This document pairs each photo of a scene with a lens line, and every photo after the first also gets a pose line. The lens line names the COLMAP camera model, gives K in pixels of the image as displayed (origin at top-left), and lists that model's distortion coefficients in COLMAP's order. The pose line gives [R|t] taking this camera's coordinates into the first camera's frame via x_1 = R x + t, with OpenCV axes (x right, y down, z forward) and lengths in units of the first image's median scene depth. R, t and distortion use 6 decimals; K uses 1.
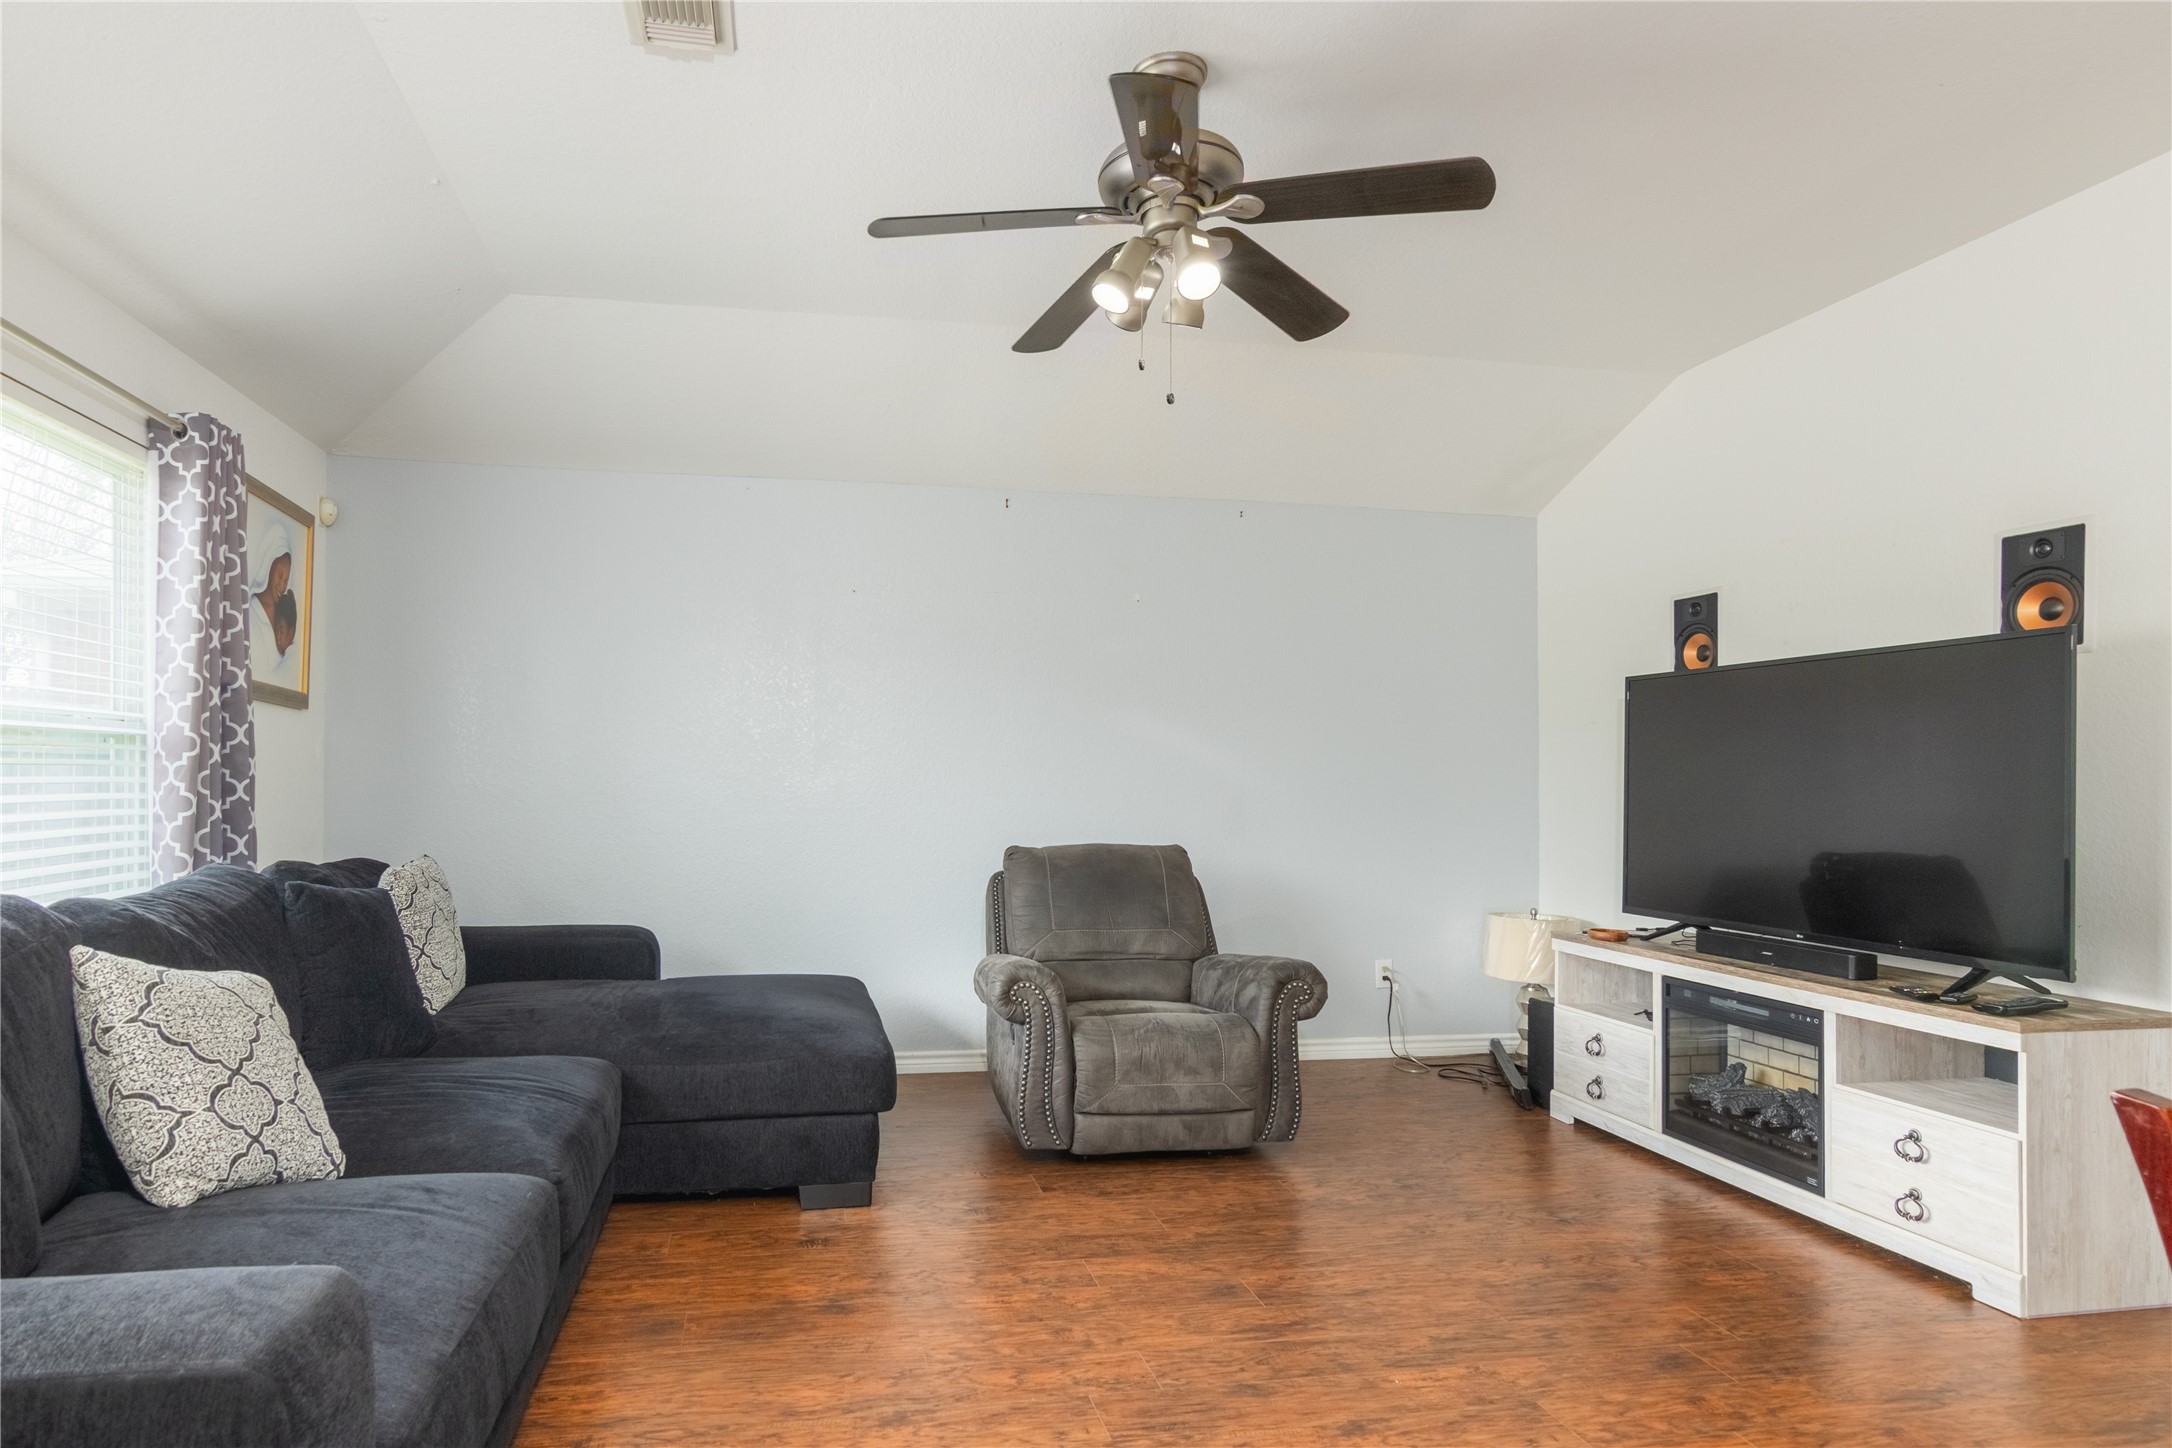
lens RADIAL K [[1160.9, 0, 991.4], [0, 1160.9, 769.7], [0, 0, 1]] dist [-0.000060, 0.005664]
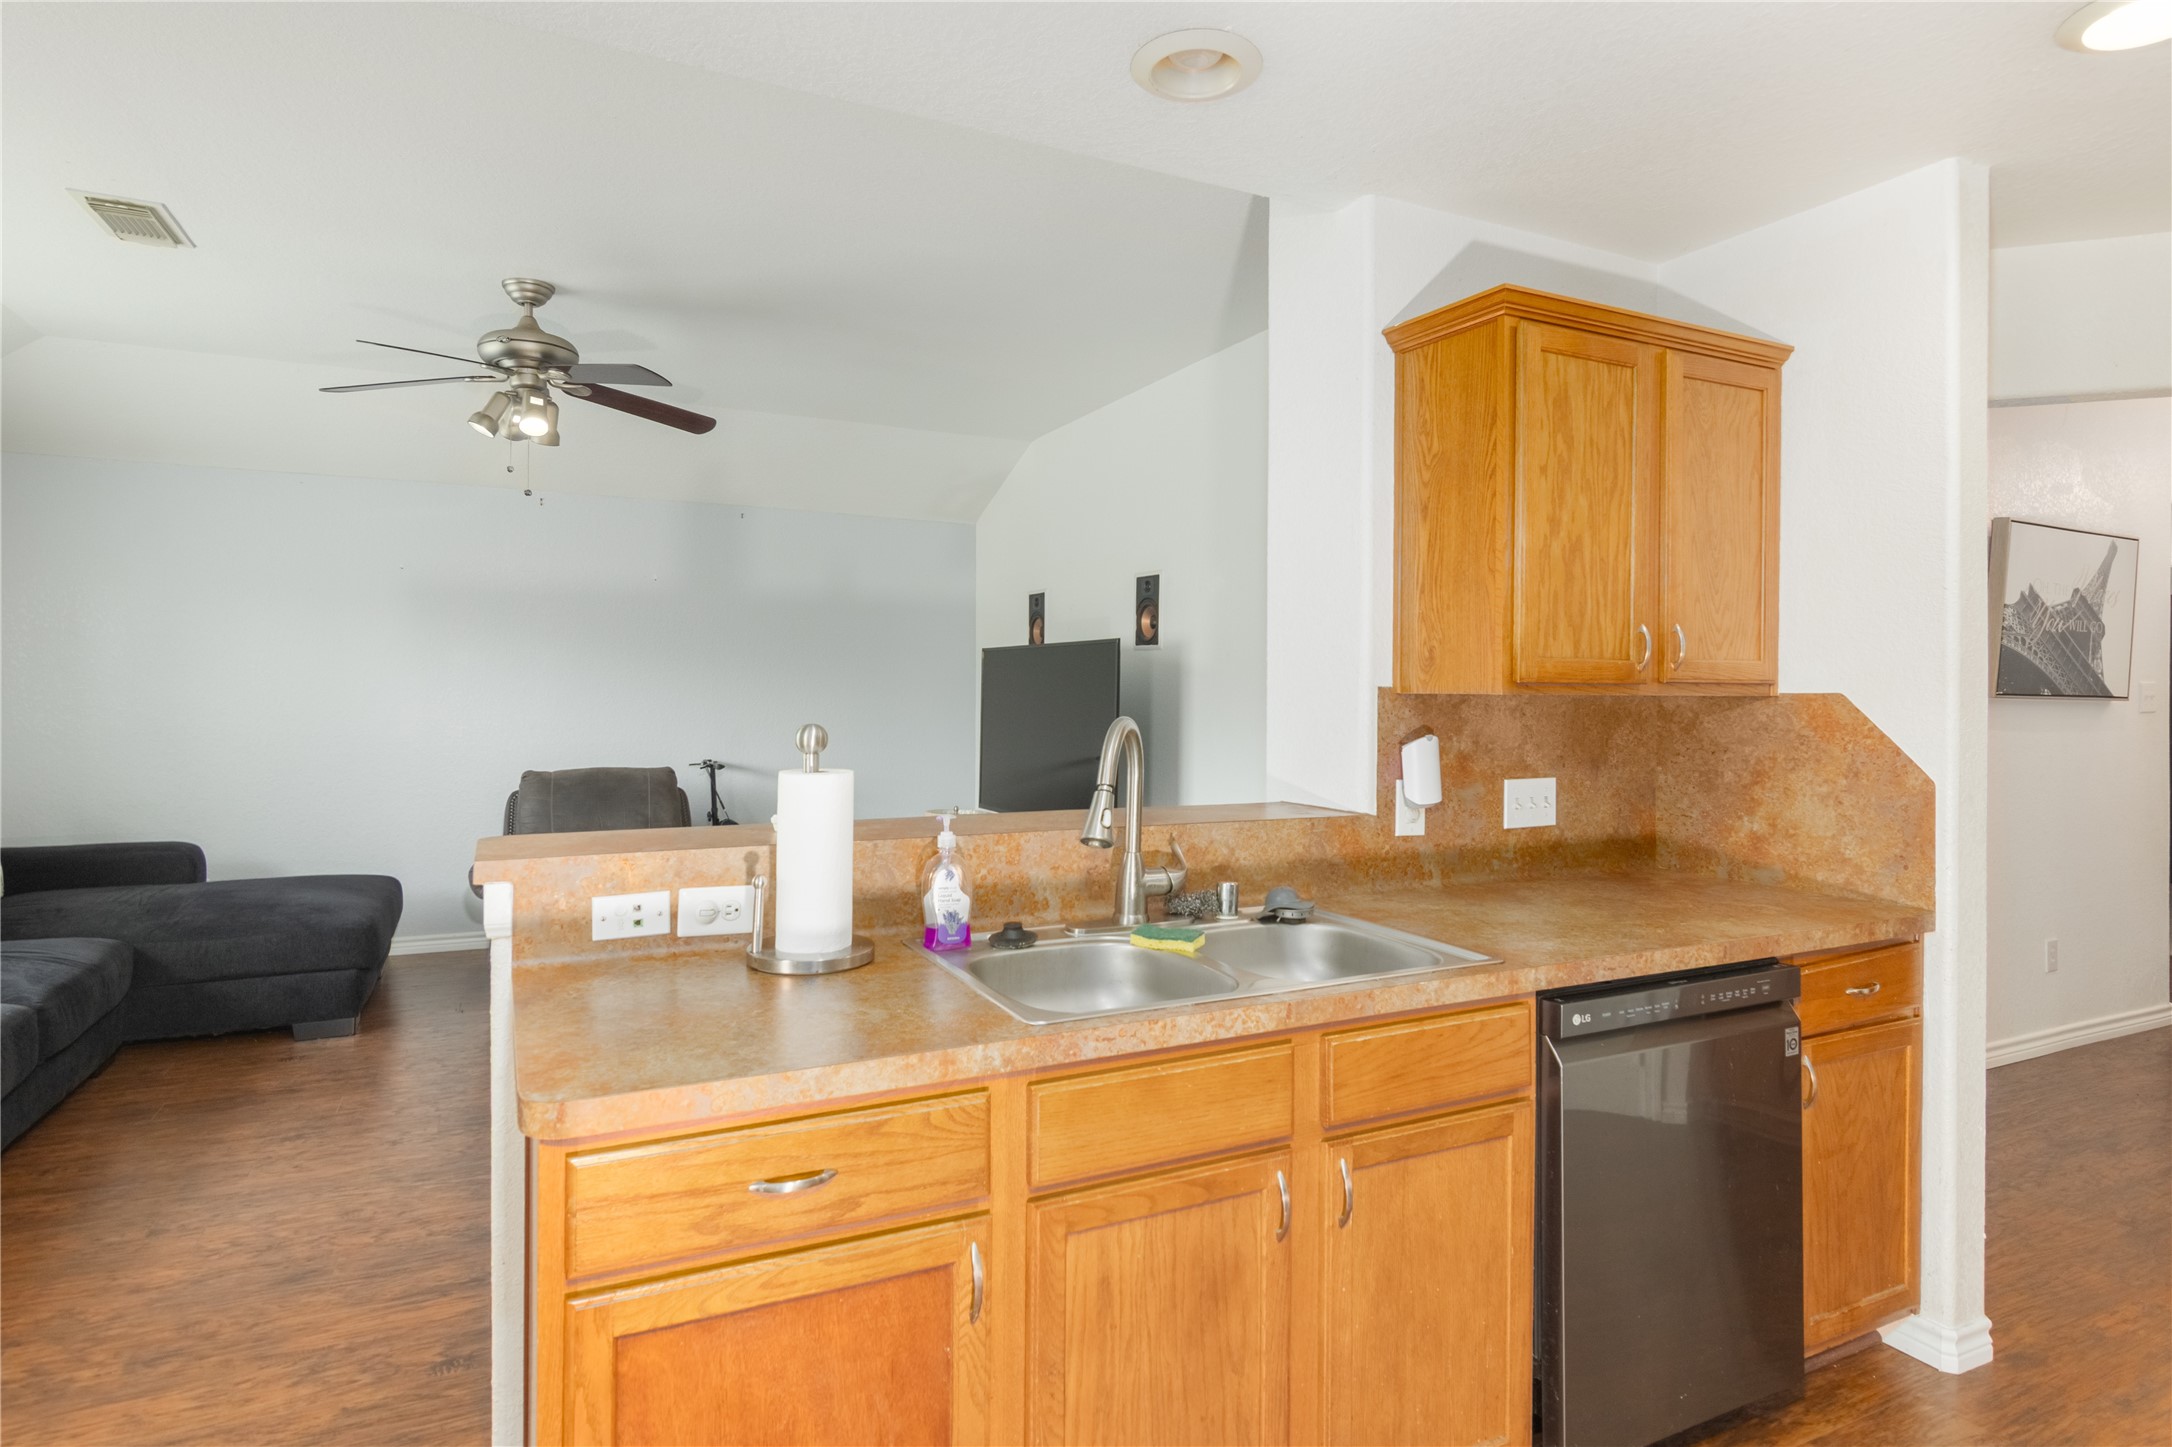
lens RADIAL K [[1160.9, 0, 1105.1], [0, 1160.9, 706.6], [0, 0, 1]] dist [-0.000060, 0.005664]
pose [[0.958334, 0.003834, 0.285624, 0.331542], [-0.010409, 0.999715, 0.021506, -0.049888], [-0.285460, -0.023583, 0.958100, -0.529470]]
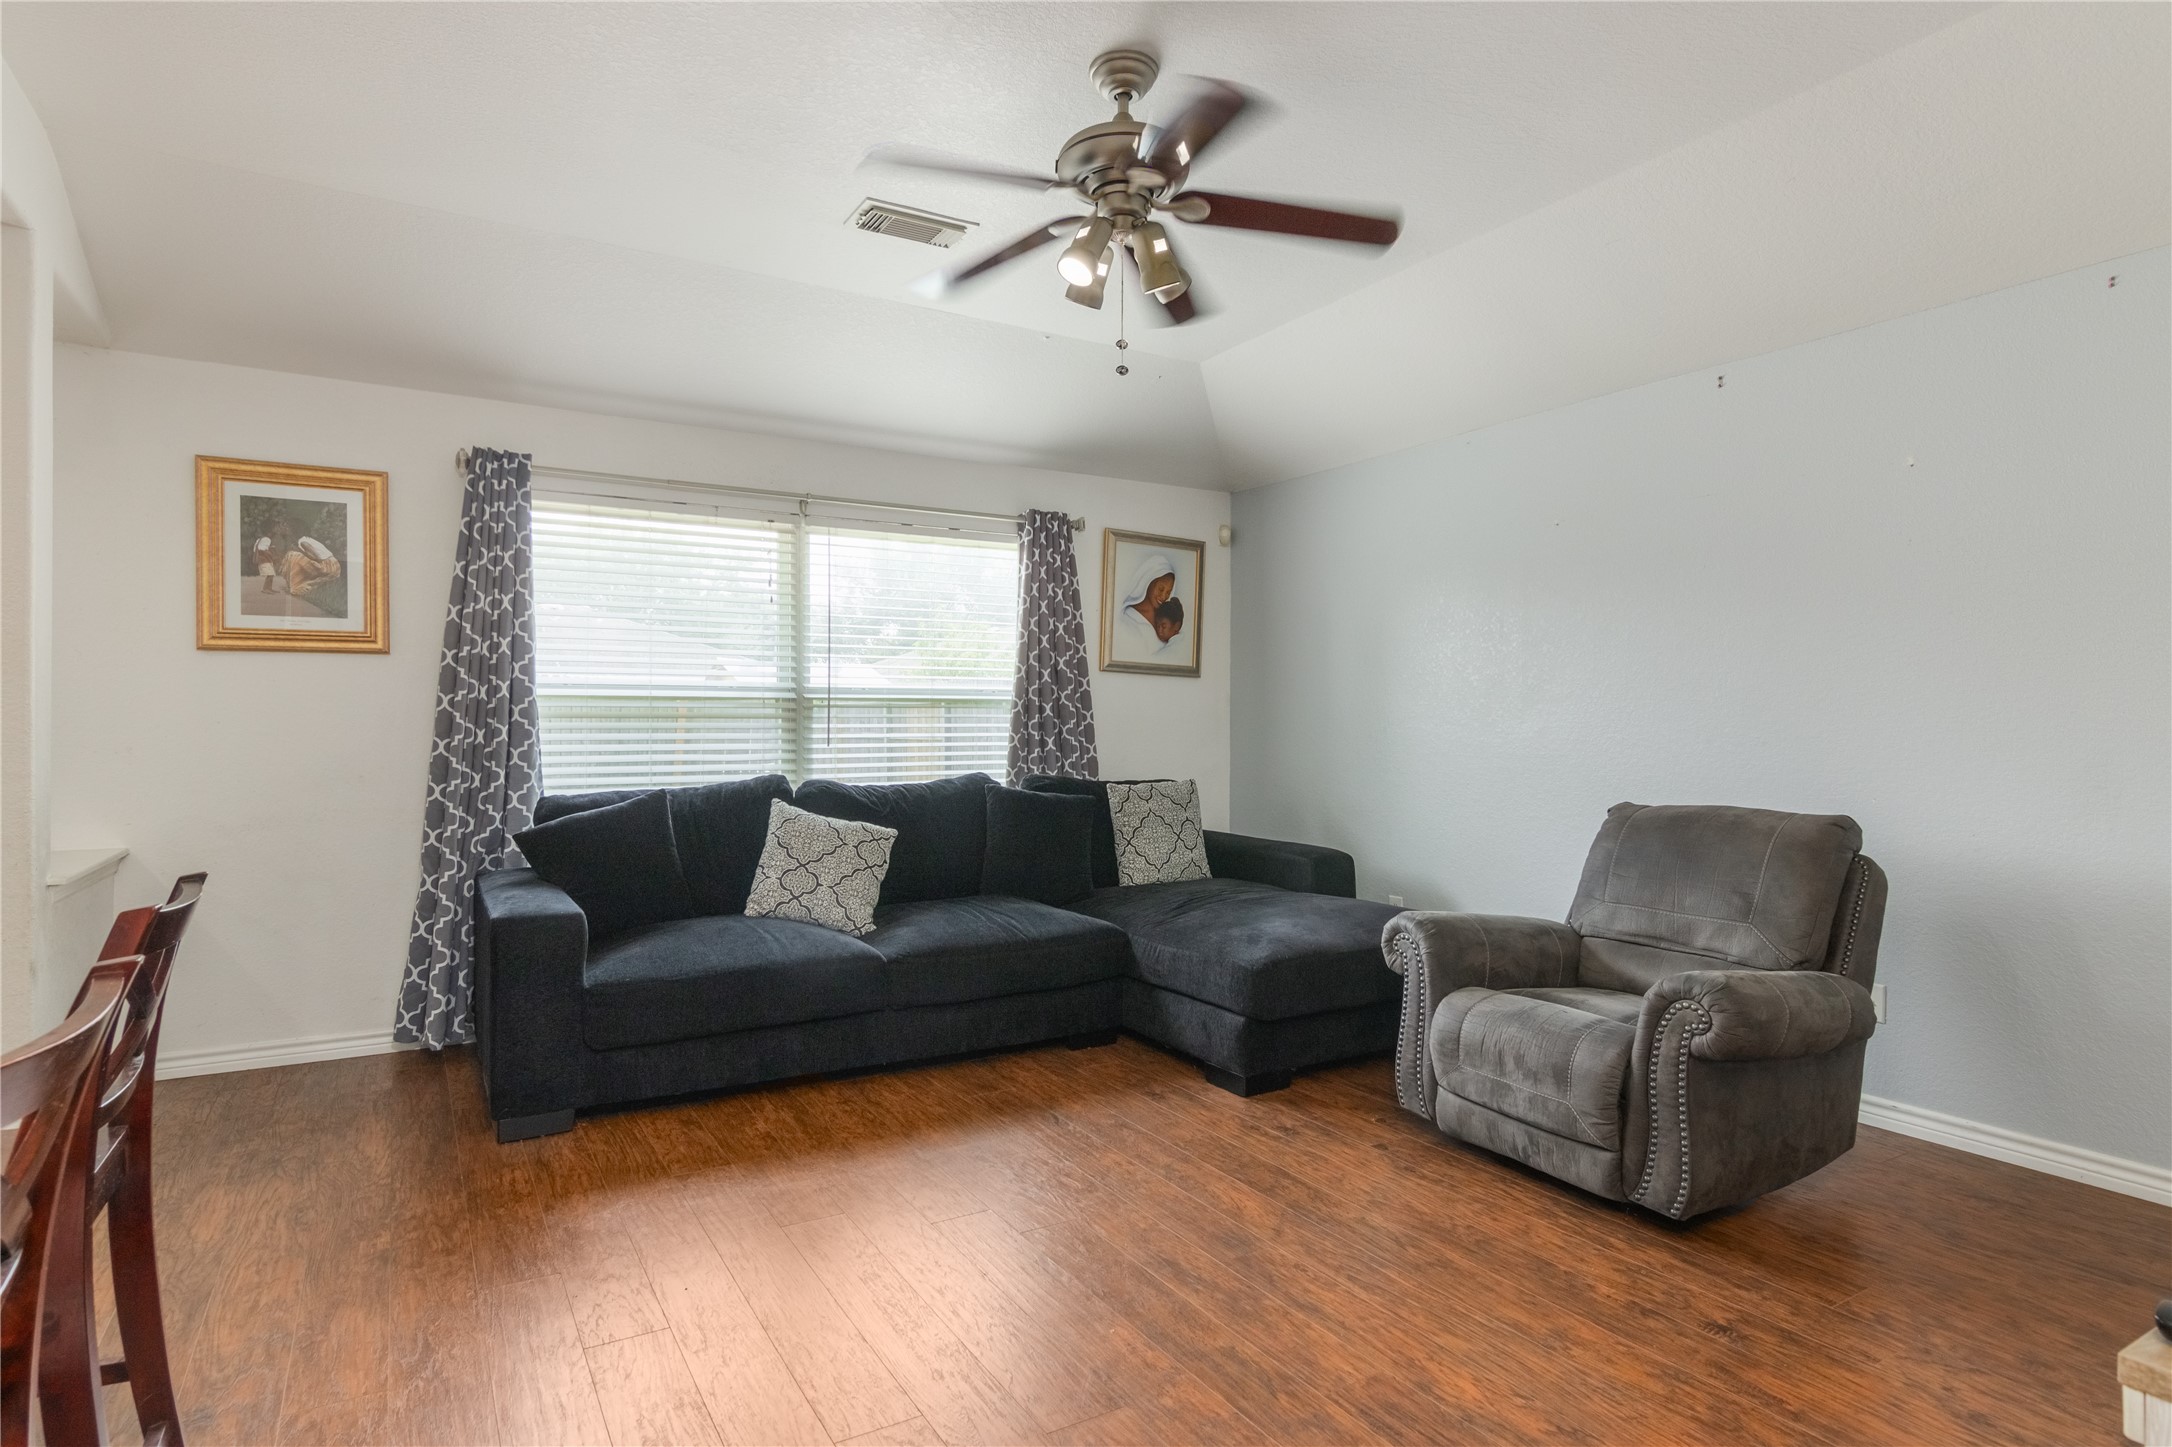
lens RADIAL K [[1160.9, 0, 1102.8], [0, 1160.9, 725.8], [0, 0, 1]] dist [-0.000060, 0.005664]
pose [[0.371099, -0.003226, -0.928588, 0.857848], [0.007761, 0.999970, -0.000372, 0.009888], [0.928561, -0.007069, 0.371113, 0.428255]]
